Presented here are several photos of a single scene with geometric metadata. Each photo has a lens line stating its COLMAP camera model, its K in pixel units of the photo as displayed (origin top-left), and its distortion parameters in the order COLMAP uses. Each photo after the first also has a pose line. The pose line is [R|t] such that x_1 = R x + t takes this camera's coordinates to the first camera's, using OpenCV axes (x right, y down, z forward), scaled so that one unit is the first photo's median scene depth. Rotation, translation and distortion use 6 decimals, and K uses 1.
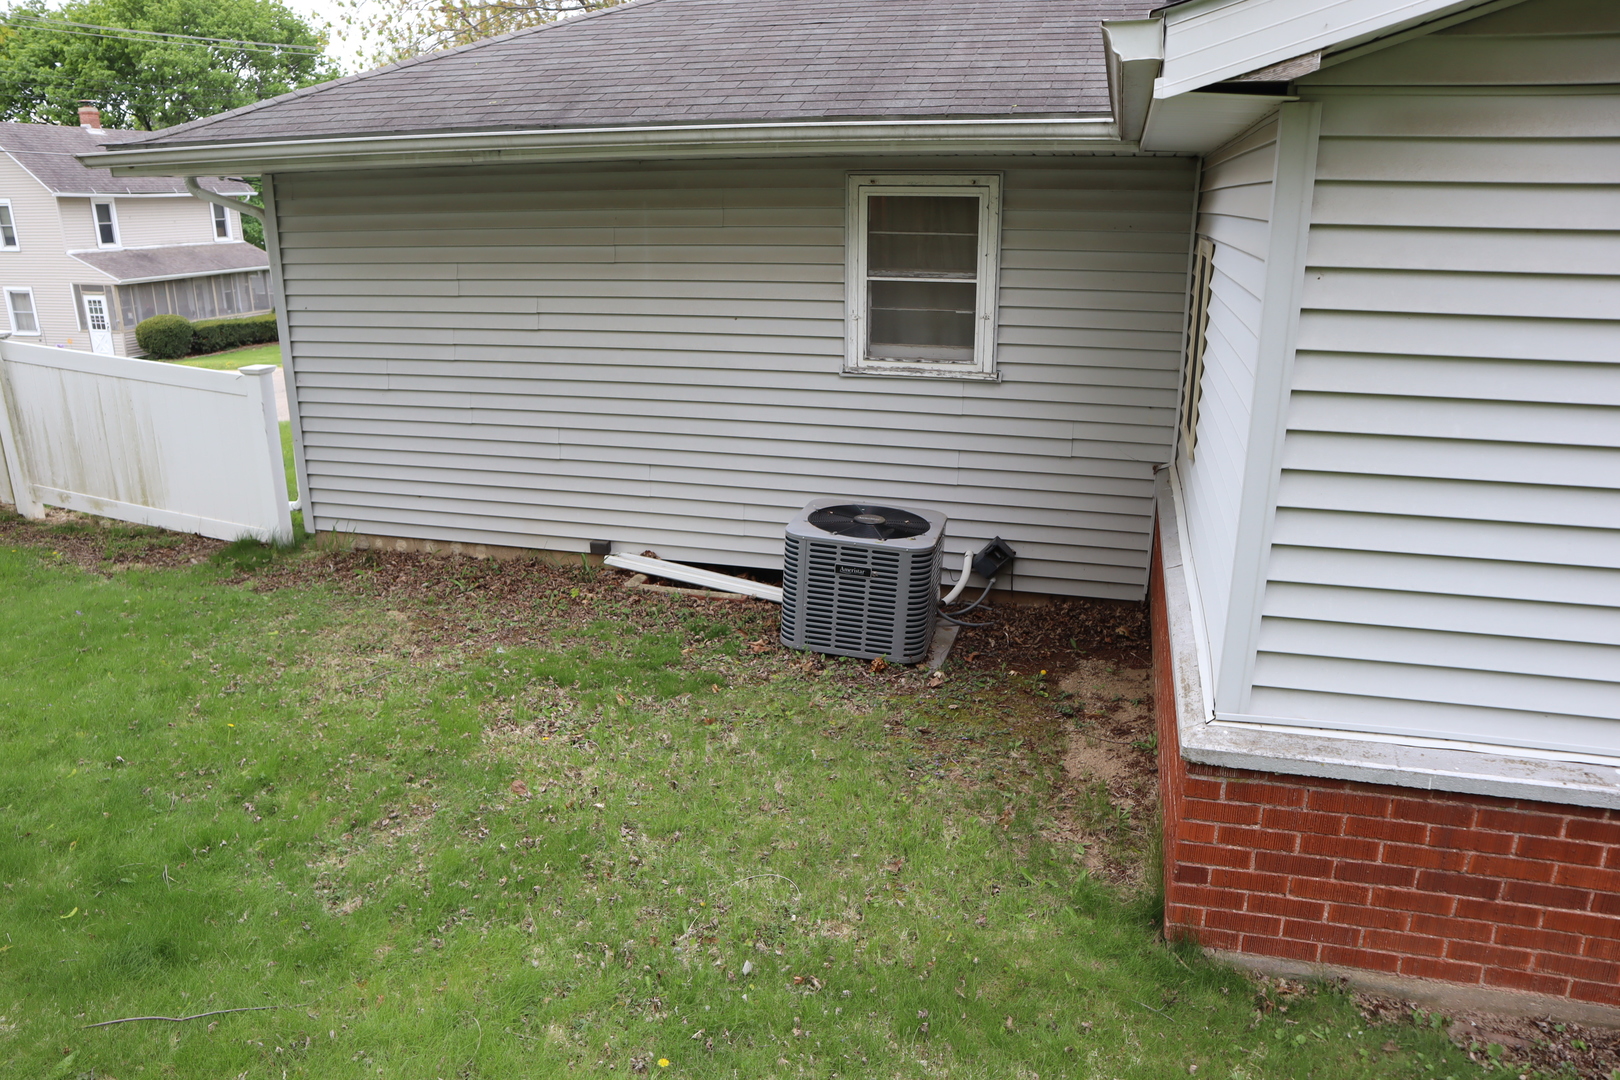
lens RADIAL K [[1105.5, 0, 805.2], [0, 1105.5, 529.7], [0, 0, 1]] dist [-0.089729, 0.031822]
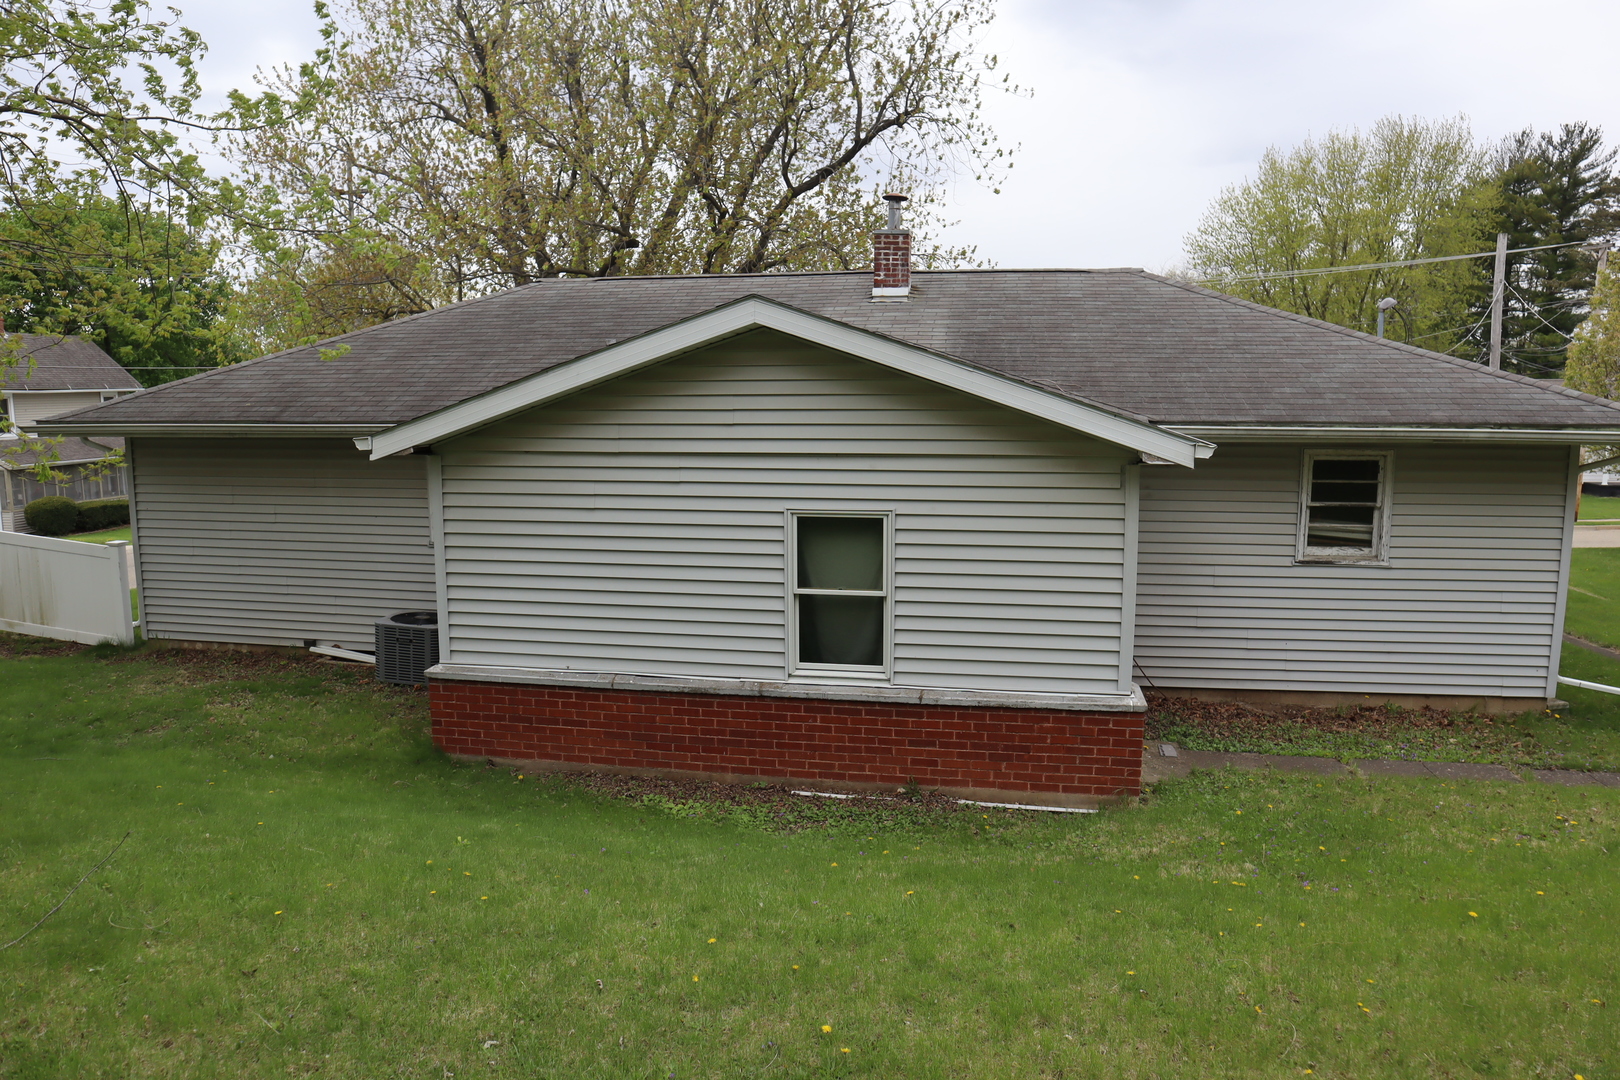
lens RADIAL K [[1105.5, 0, 818.9], [0, 1105.5, 552.1], [0, 0, 1]] dist [-0.089729, 0.031822]
pose [[0.995304, -0.004895, 0.096672, 0.459122], [0.018298, 0.990229, -0.138247, 0.127153], [-0.095050, 0.139367, 0.985669, -0.815259]]
